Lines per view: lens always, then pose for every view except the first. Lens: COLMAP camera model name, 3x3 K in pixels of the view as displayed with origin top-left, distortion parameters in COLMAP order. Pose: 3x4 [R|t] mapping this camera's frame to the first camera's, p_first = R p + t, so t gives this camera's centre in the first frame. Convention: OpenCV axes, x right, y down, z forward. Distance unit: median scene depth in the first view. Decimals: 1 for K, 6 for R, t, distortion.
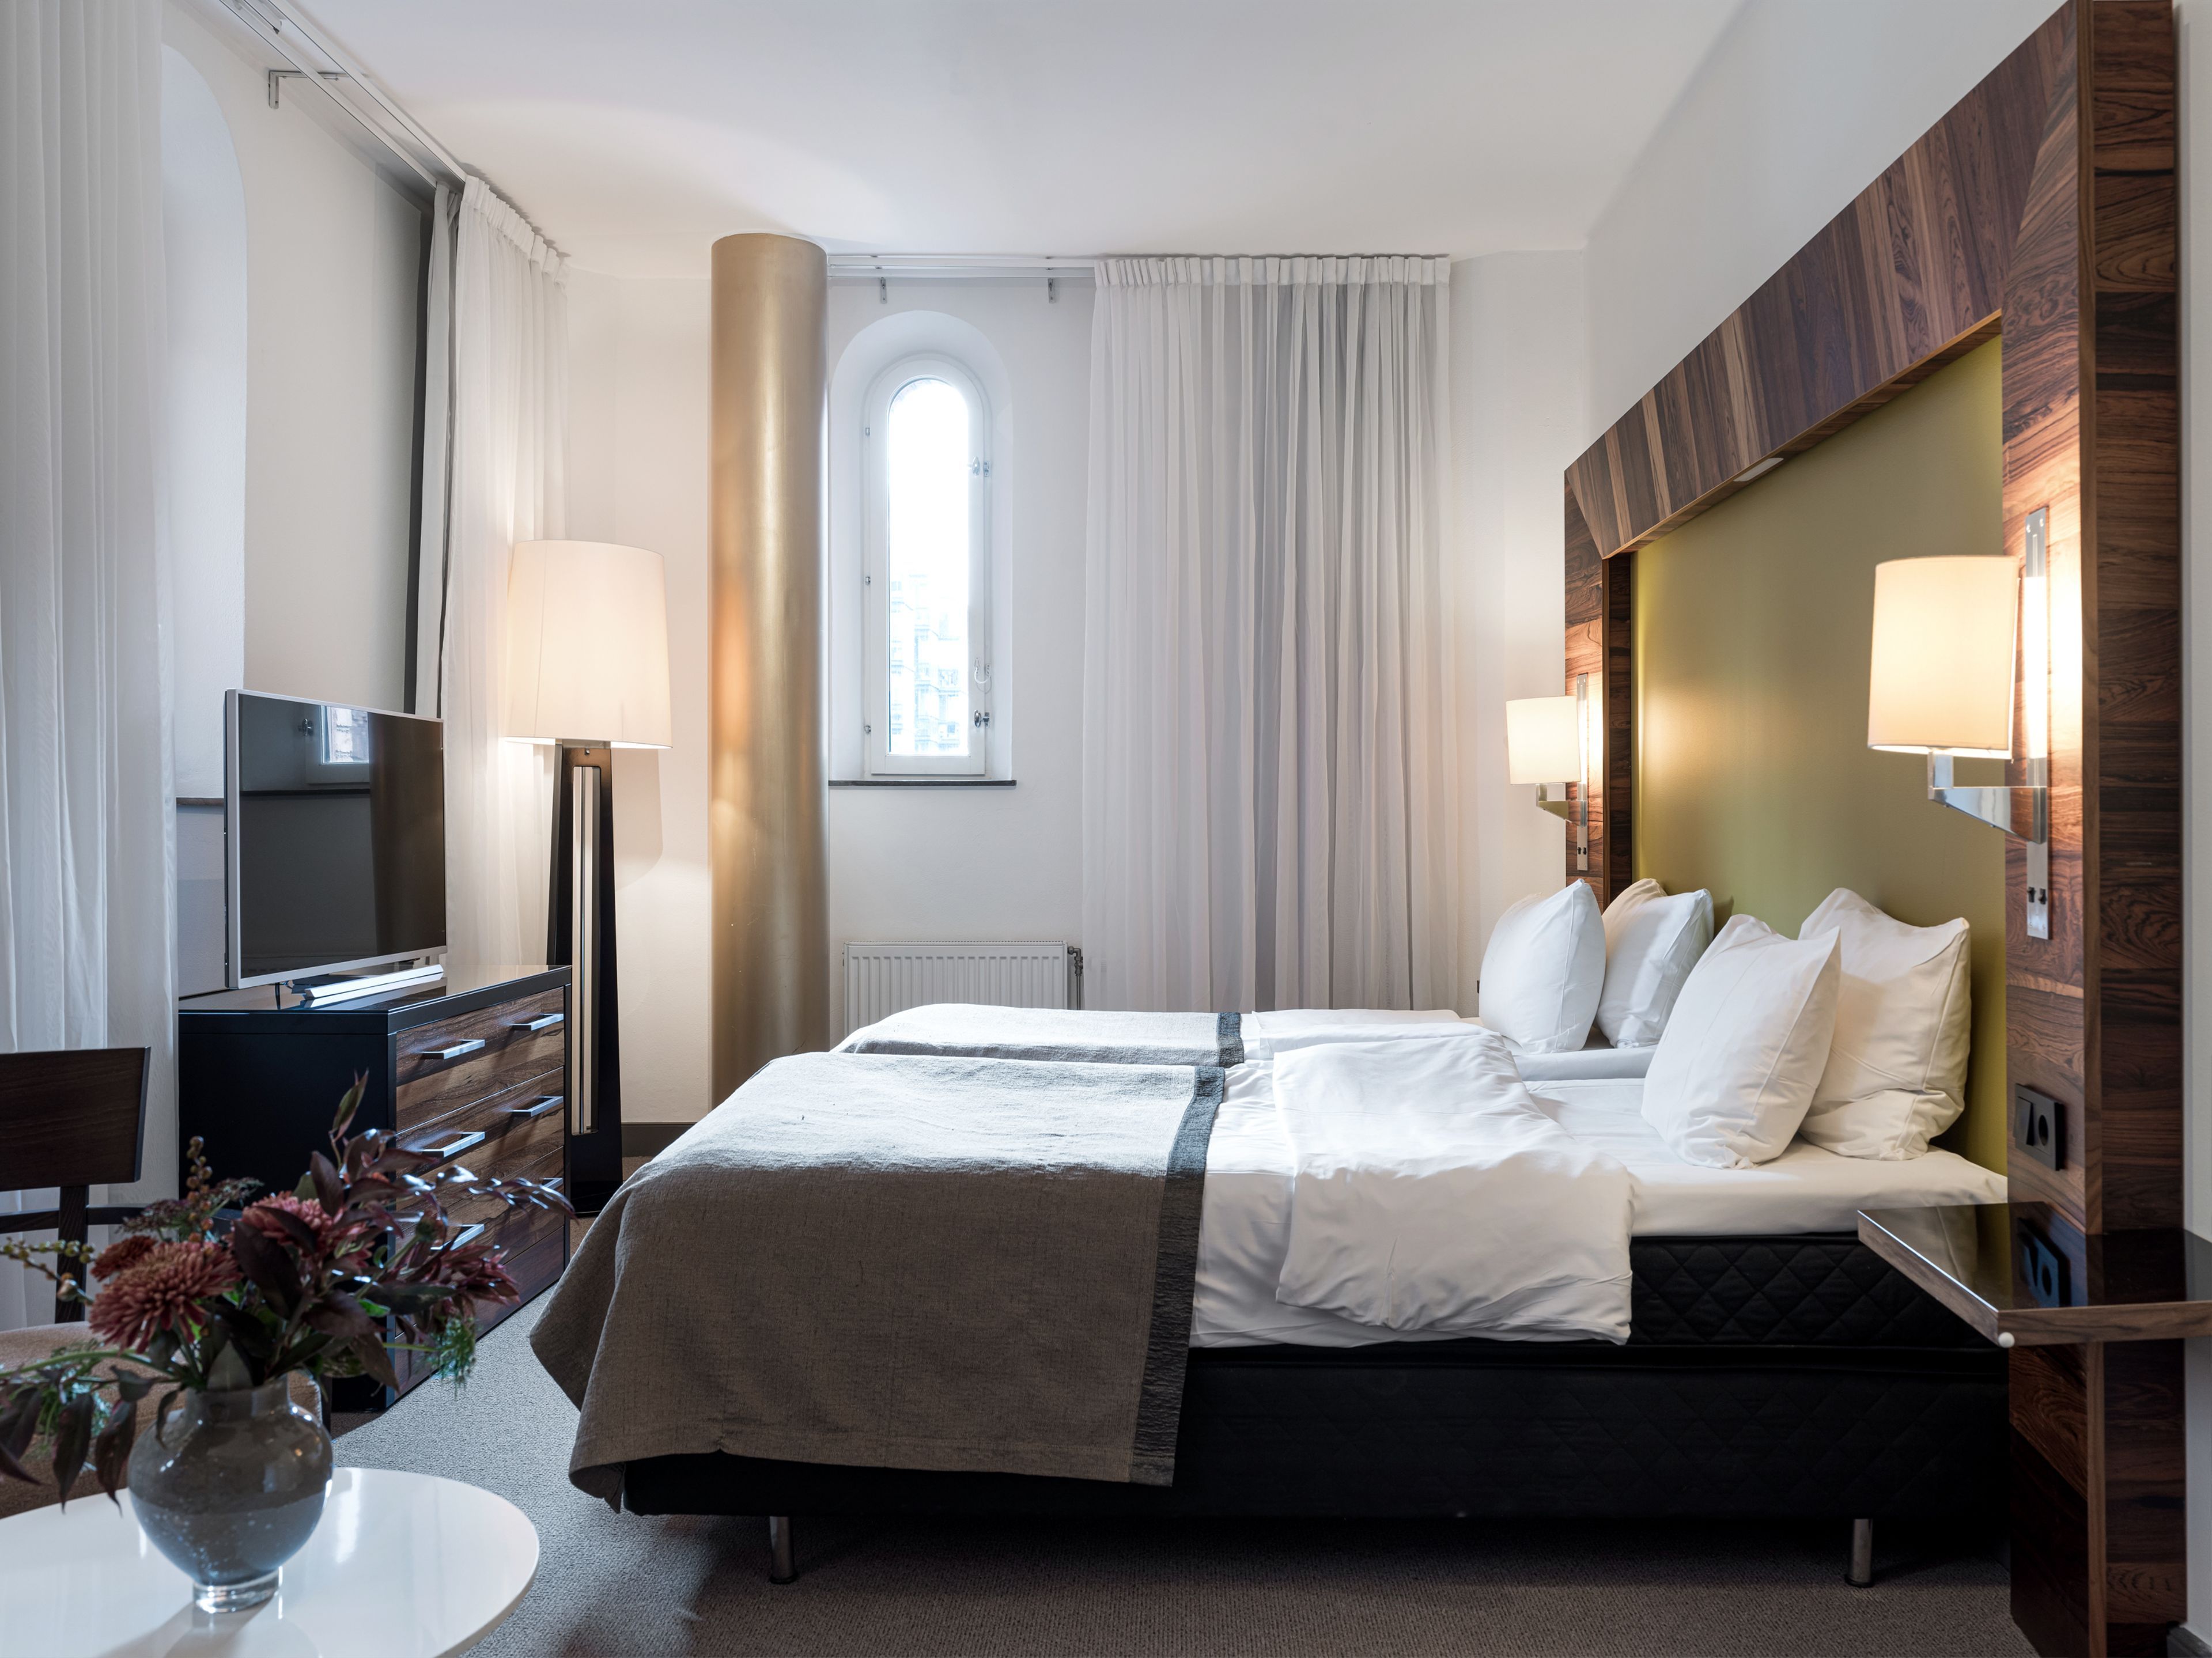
lens RADIAL K [[1784.4, 0, 1110.2], [0, 1784.4, 817.7], [0, 0, 1]] dist [-0.000585, 0.001977]
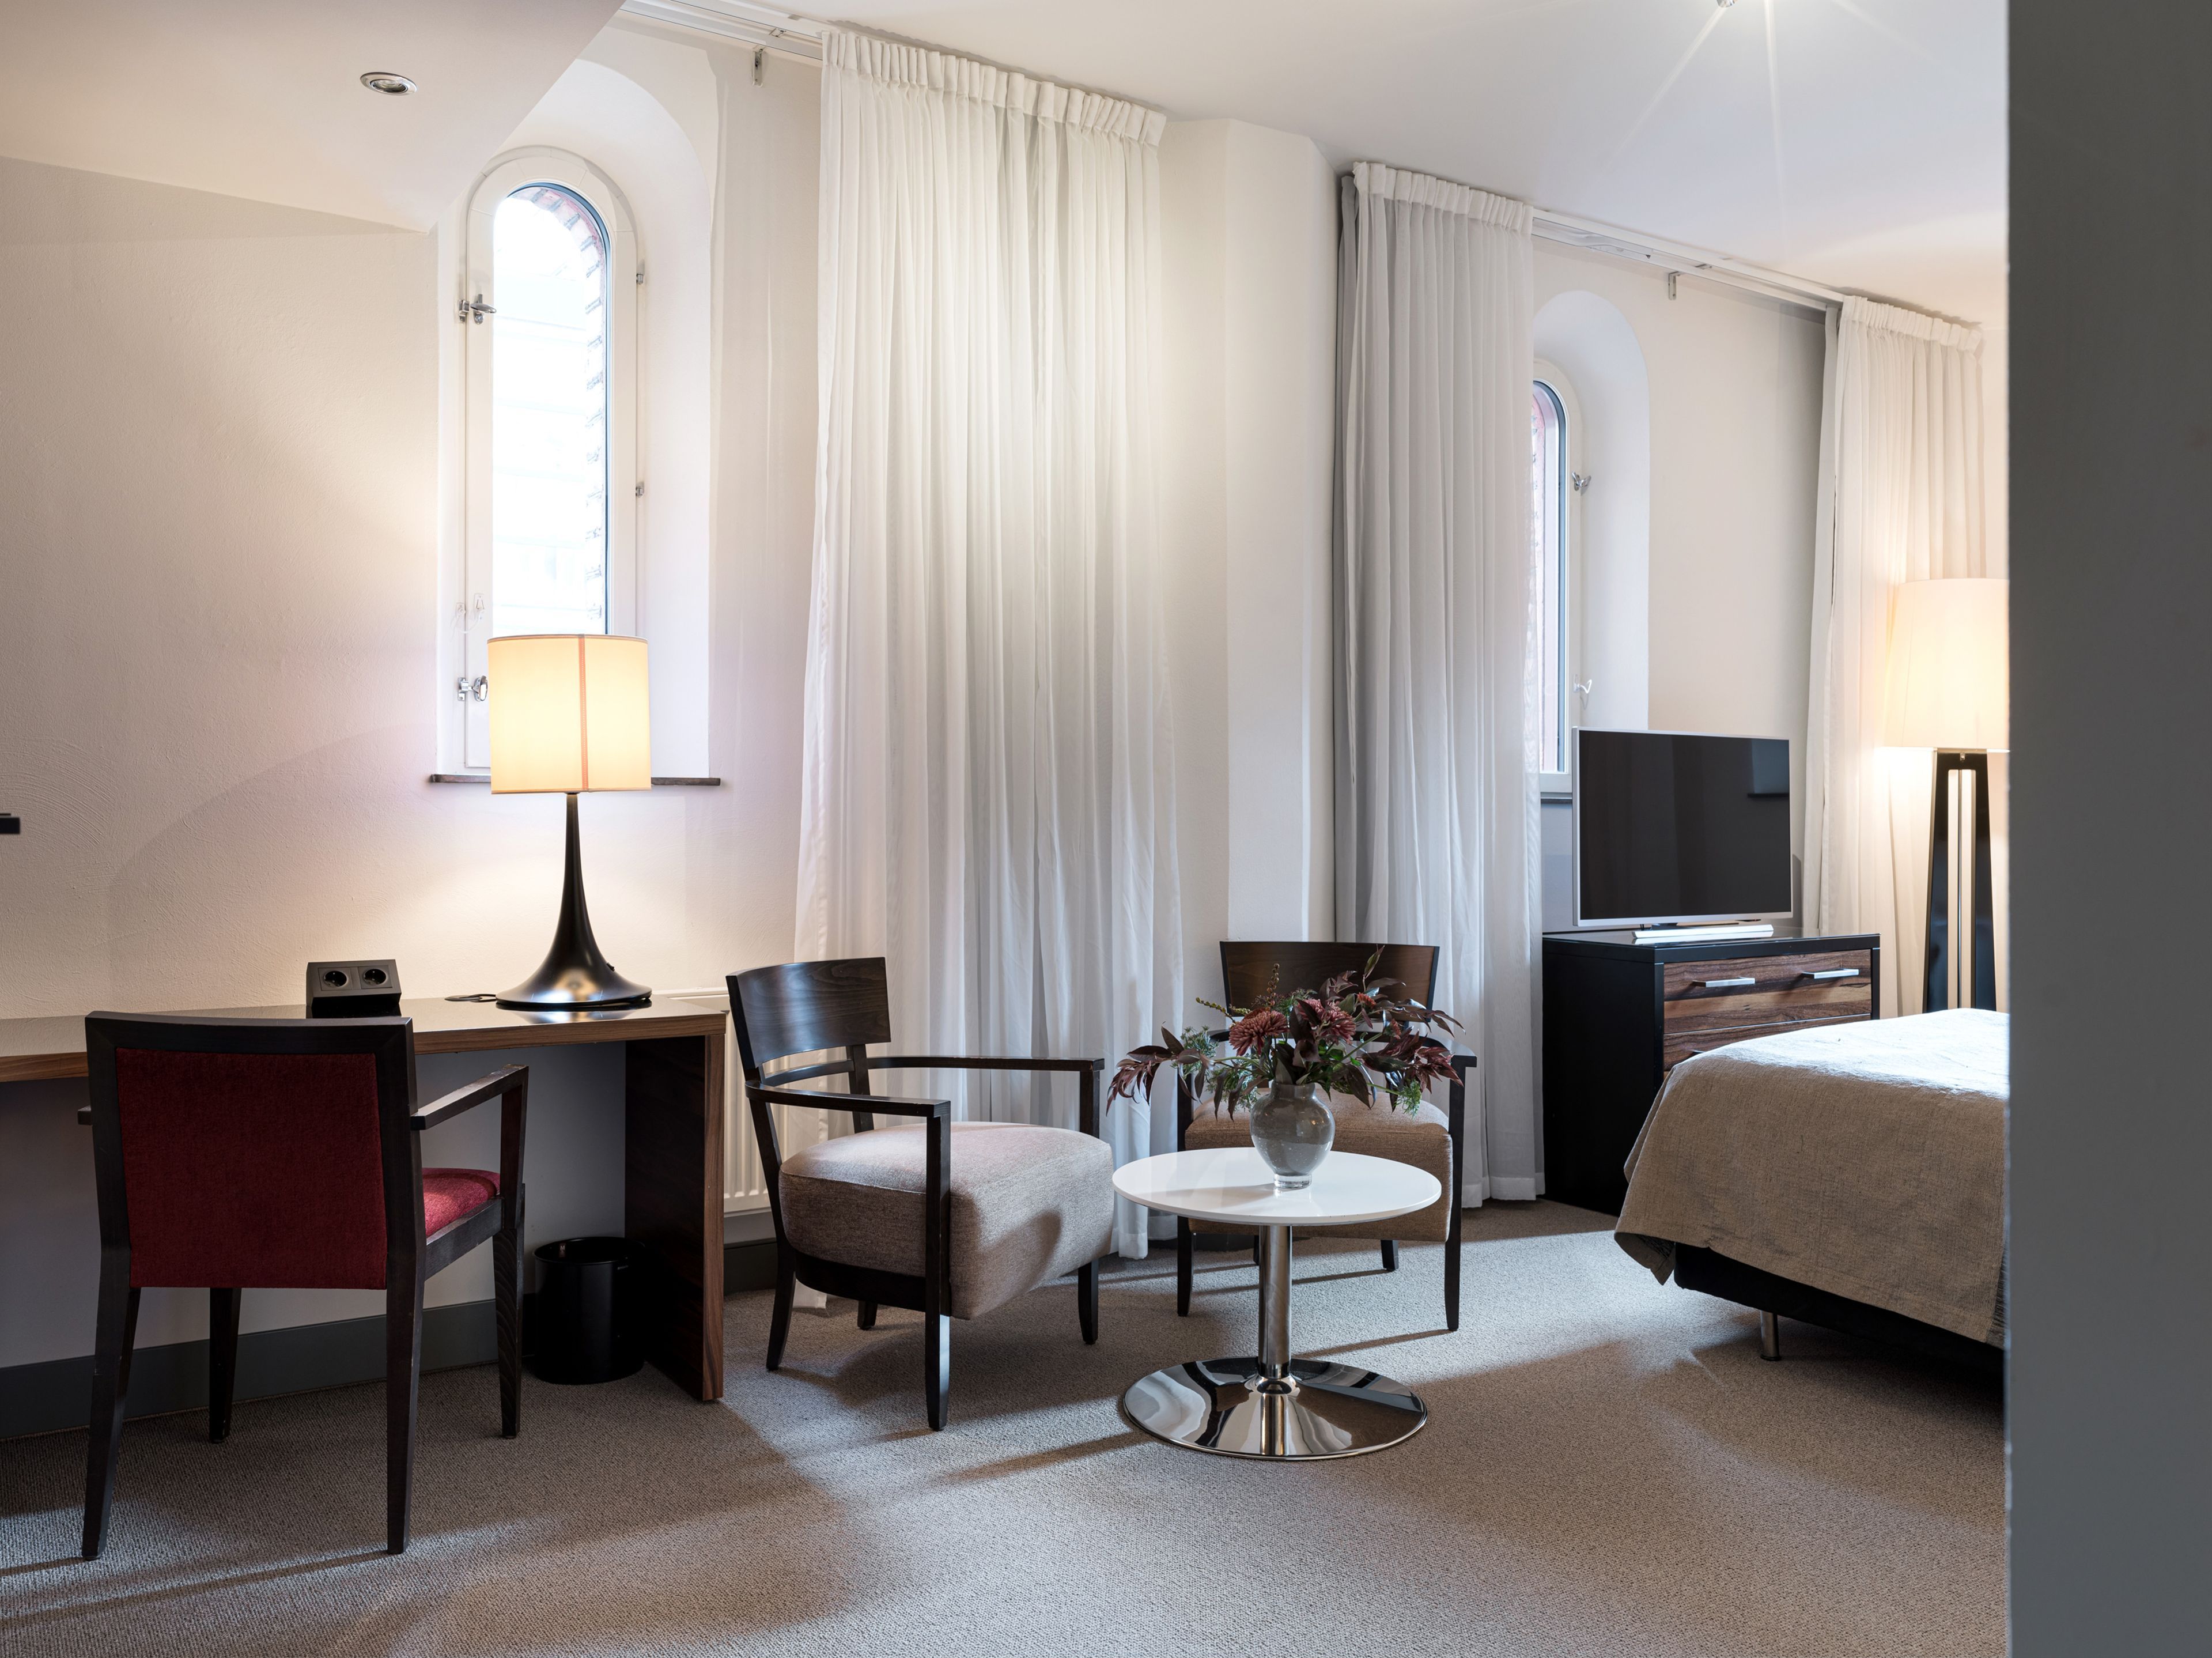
lens RADIAL K [[1784.7, 0, 1104.4], [0, 1784.7, 821.0], [0, 0, 1]] dist [-0.000585, 0.001977]
pose [[0.554709, 0.008351, -0.832003, 0.572381], [-0.003899, 0.999965, 0.007436, -0.002451], [0.832035, -0.000881, 0.554722, -0.174447]]
